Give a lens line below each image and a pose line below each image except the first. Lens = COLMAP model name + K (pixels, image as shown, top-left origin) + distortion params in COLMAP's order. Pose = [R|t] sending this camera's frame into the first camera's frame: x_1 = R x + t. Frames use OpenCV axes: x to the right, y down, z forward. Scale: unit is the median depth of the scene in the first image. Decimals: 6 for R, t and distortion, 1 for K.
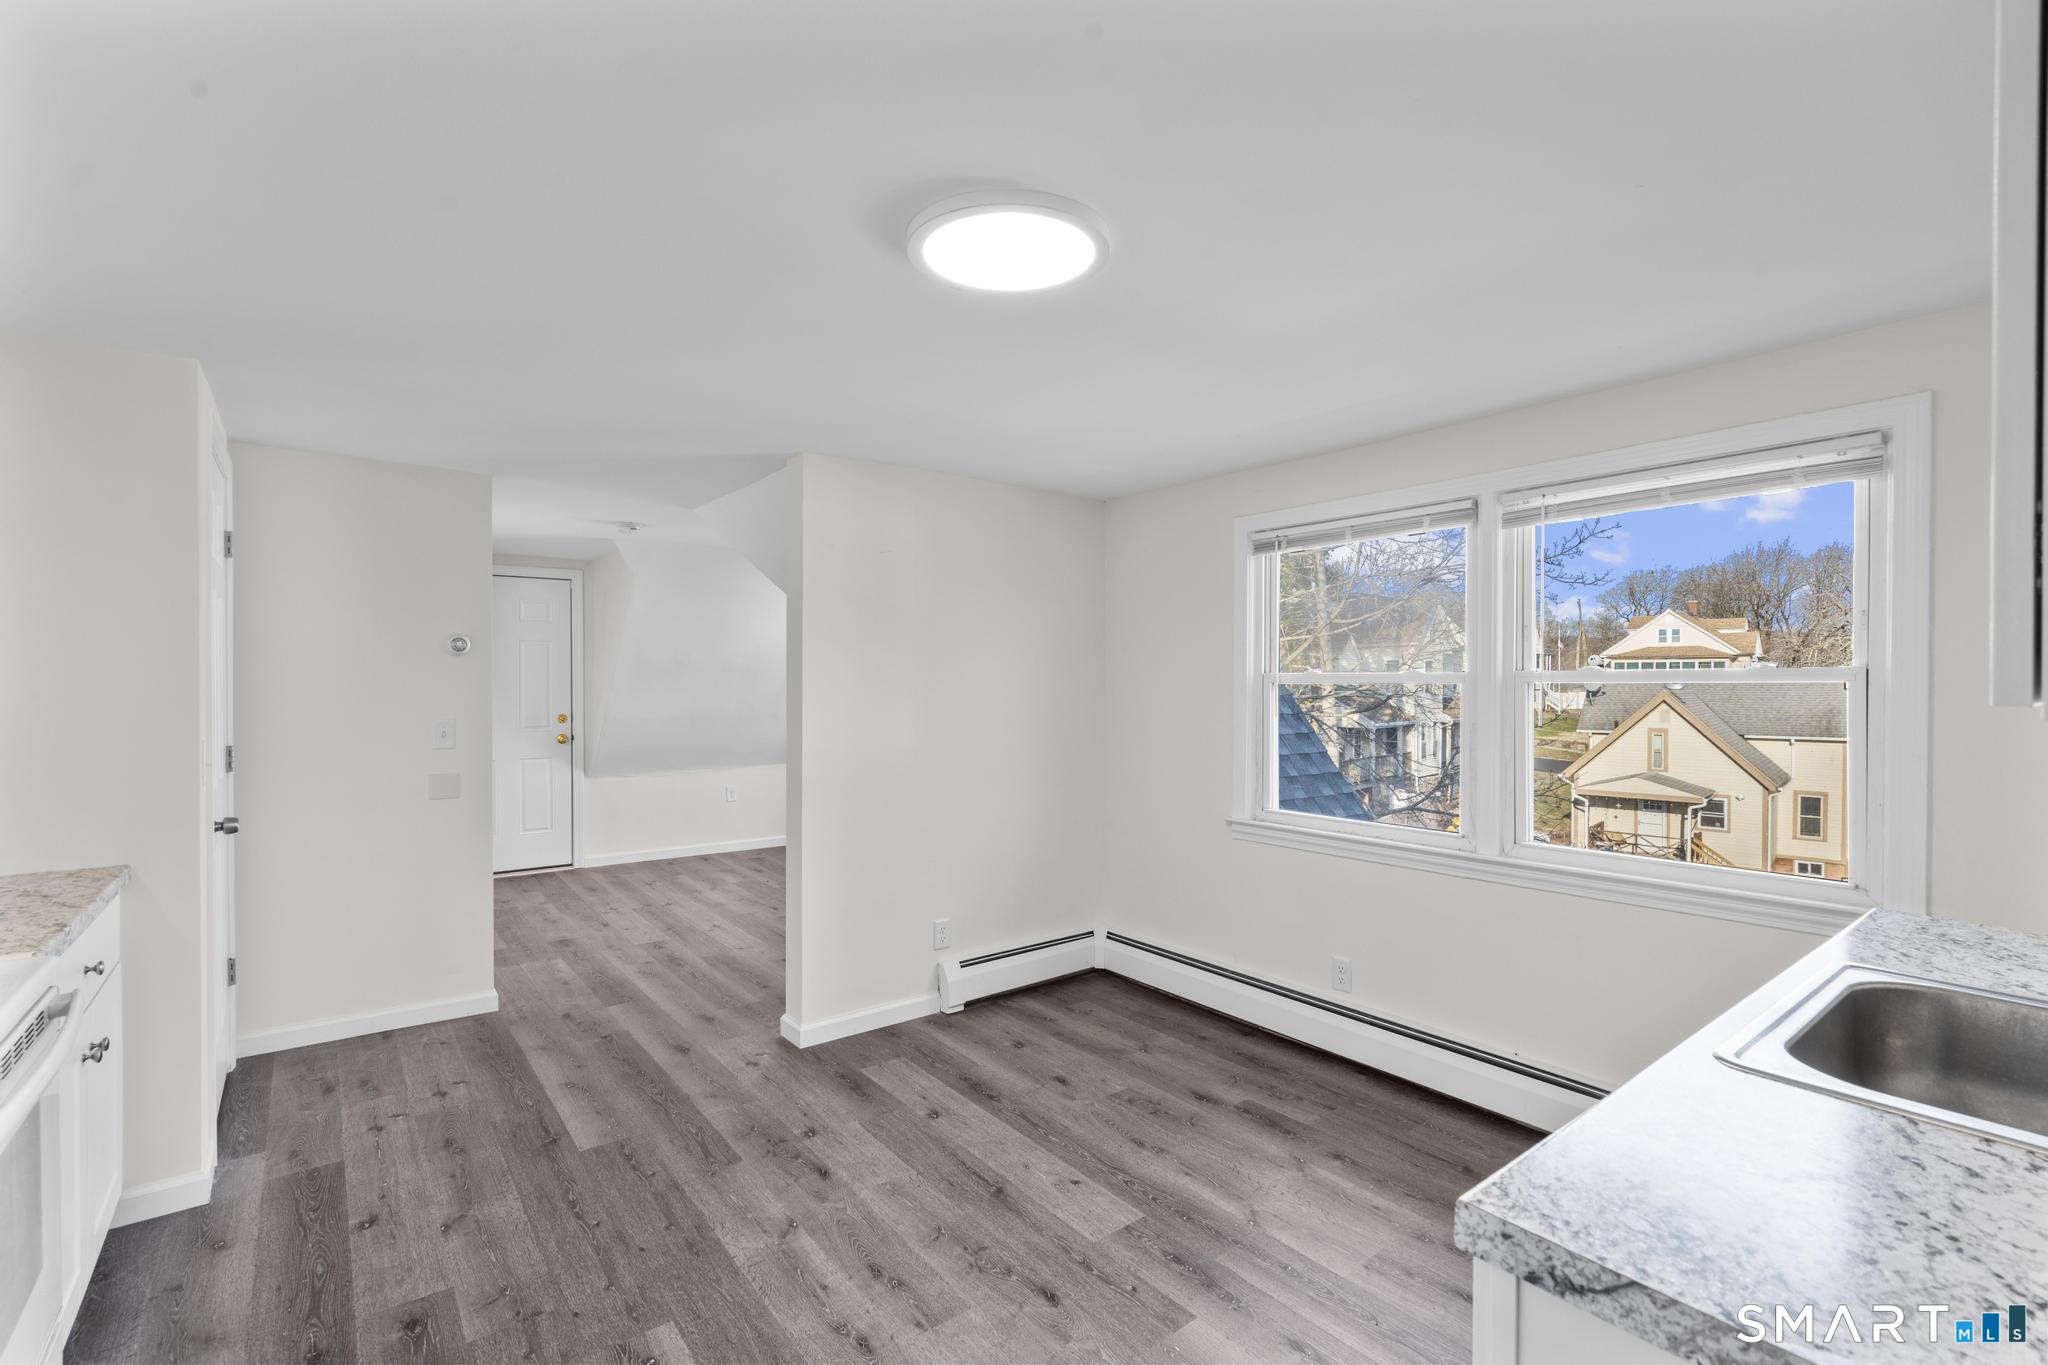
lens RADIAL K [[922.1, 0, 1018.4], [0, 922.1, 680.1], [0, 0, 1]] dist [-0.002315, 0.001181]
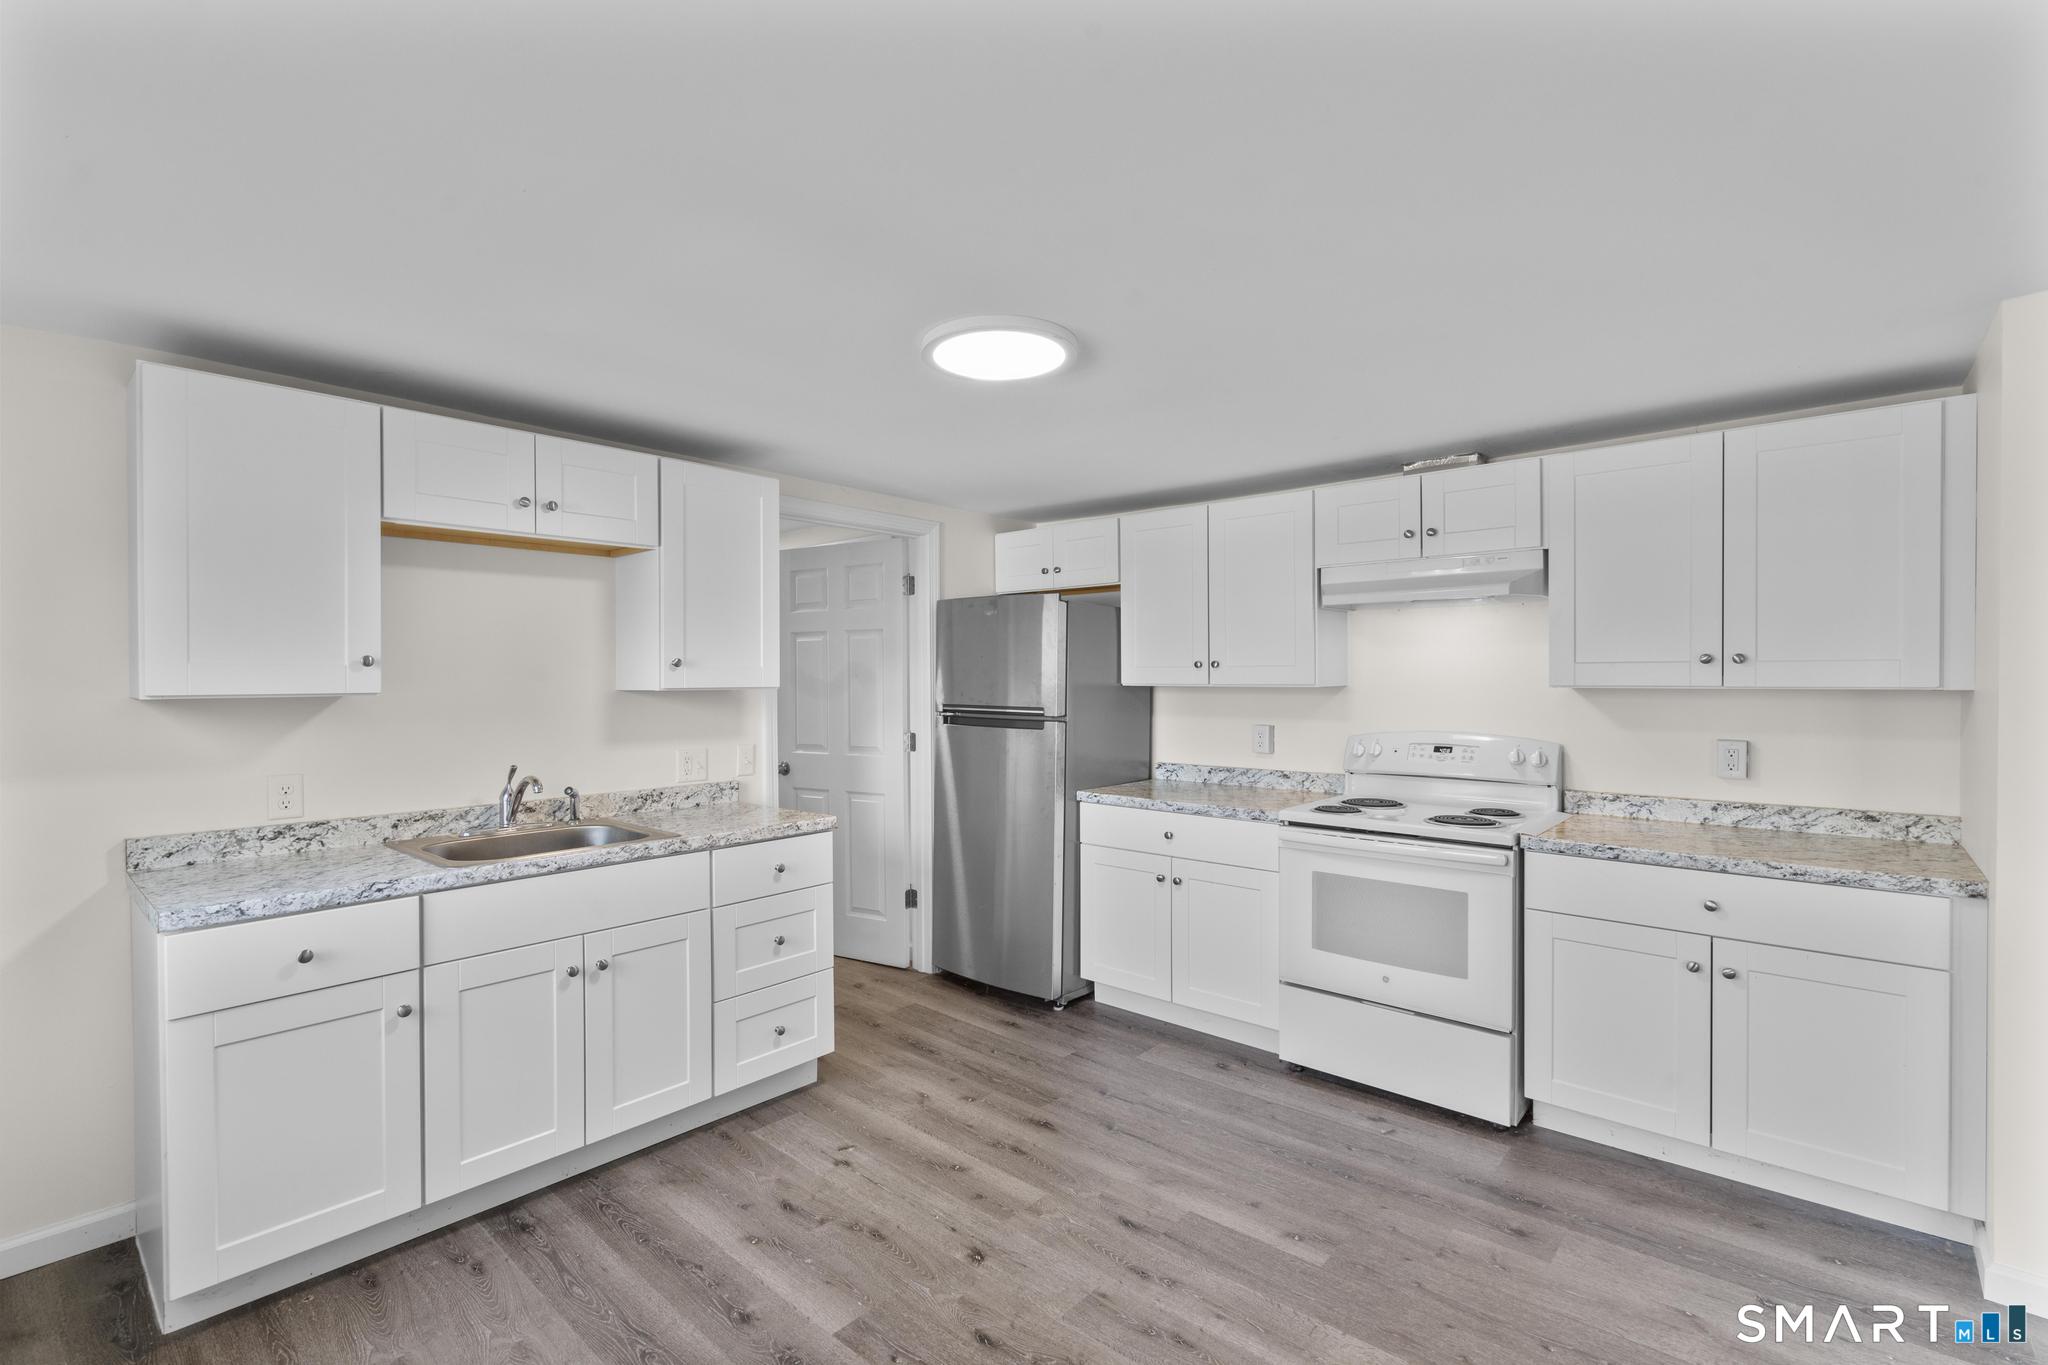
lens RADIAL K [[922.1, 0, 1021.4], [0, 922.1, 681.1], [0, 0, 1]] dist [-0.002315, 0.001181]
pose [[-0.982385, 0.003253, -0.186838, 0.164655], [0.002117, 0.999978, 0.006275, -0.008537], [0.186855, 0.005769, -0.982371, 1.856842]]
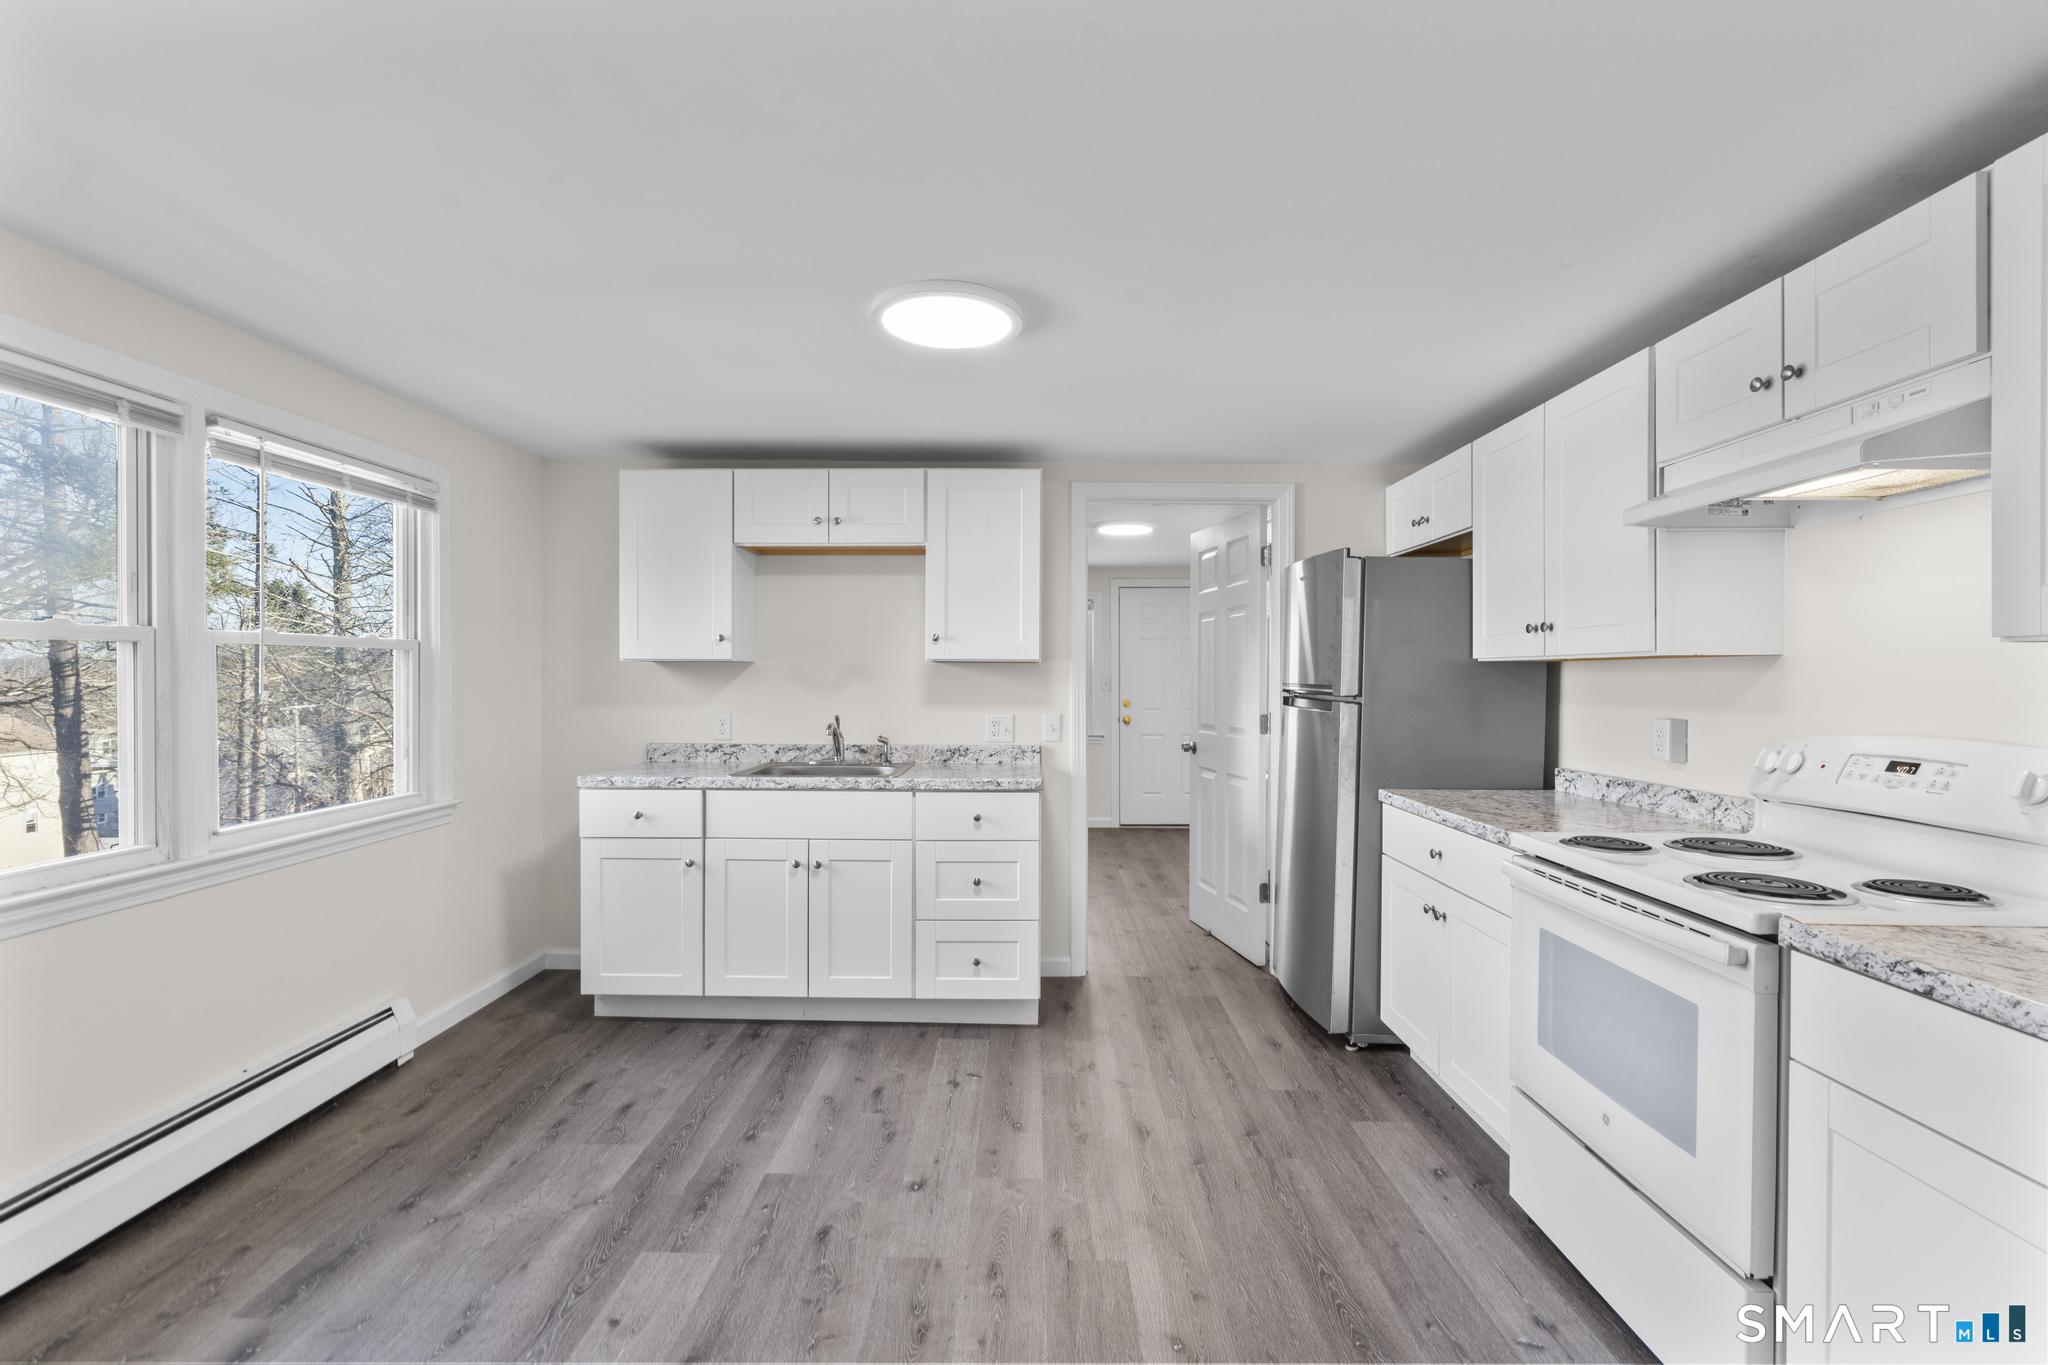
lens RADIAL K [[922.1, 0, 1014.8], [0, 922.1, 683.0], [0, 0, 1]] dist [-0.002315, 0.001181]
pose [[-0.779568, -0.007834, 0.626269, -0.748868], [-0.003335, 0.999960, 0.008357, 0.039014], [-0.626309, 0.004426, -0.779562, 1.608750]]
